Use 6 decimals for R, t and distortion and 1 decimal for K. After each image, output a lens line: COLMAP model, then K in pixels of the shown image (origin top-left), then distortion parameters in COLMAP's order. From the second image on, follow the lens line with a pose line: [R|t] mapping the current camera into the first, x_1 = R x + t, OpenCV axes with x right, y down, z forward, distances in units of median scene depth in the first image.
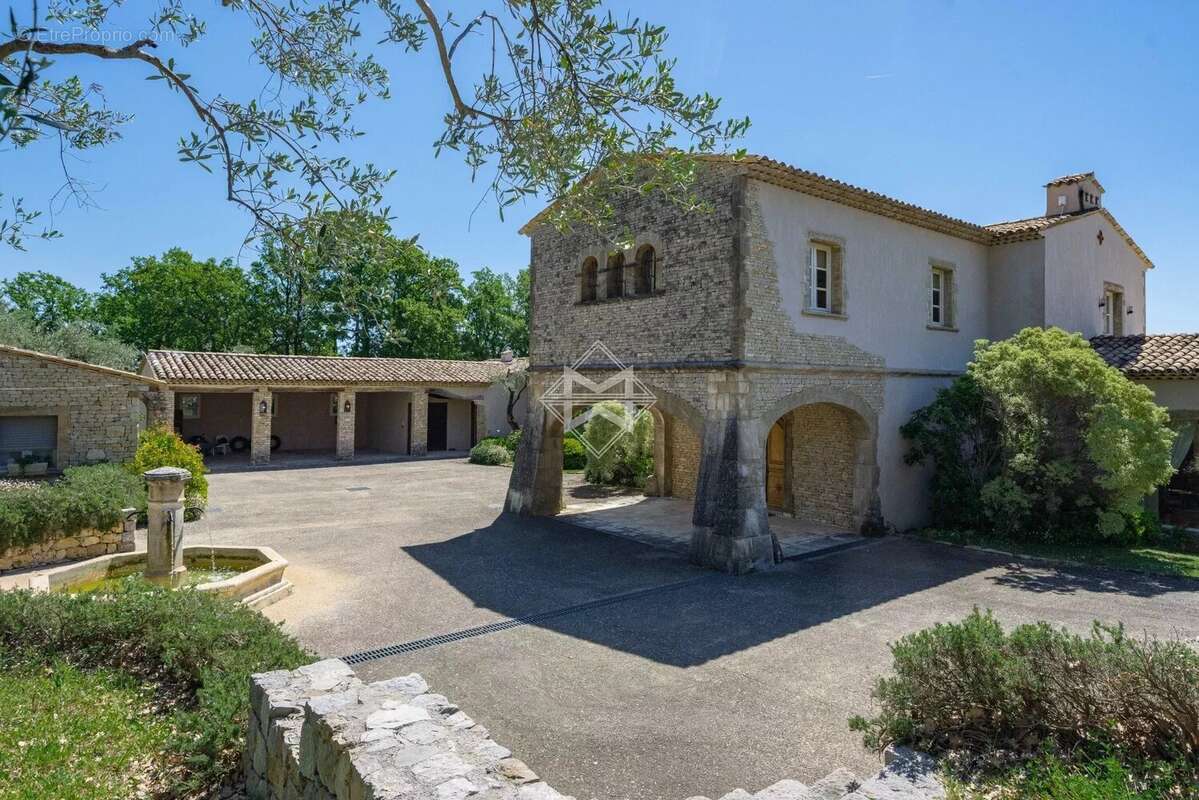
lens RADIAL K [[736.4, 0, 599.5], [0, 736.4, 400.0], [0, 0, 1]] dist [0.003942, -0.000568]
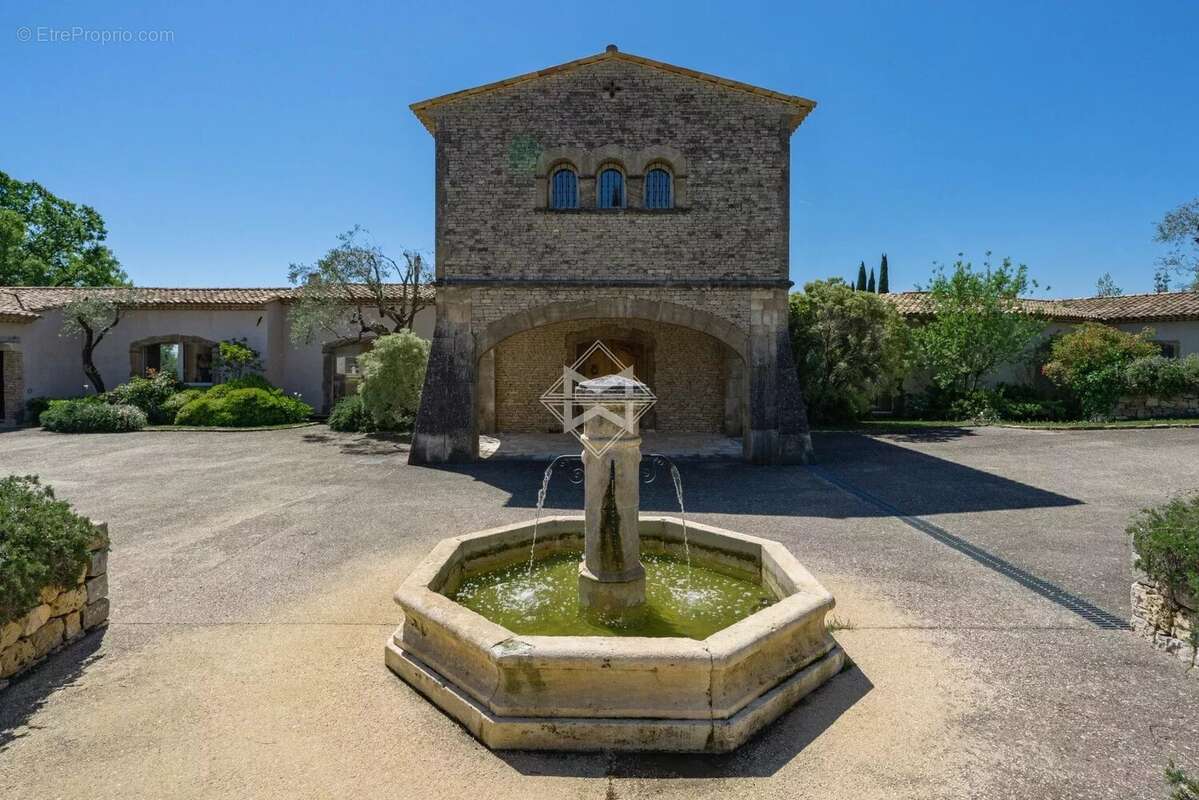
lens RADIAL K [[670.6, 0, 599.5], [0, 670.6, 400.0], [0, 0, 1]] dist [-0.004453, -0.000941]
pose [[0.632101, -0.054683, 0.772954, -0.740608], [0.015293, 0.998193, 0.058111, 0.060725], [-0.774735, -0.024911, 0.631795, 0.521826]]
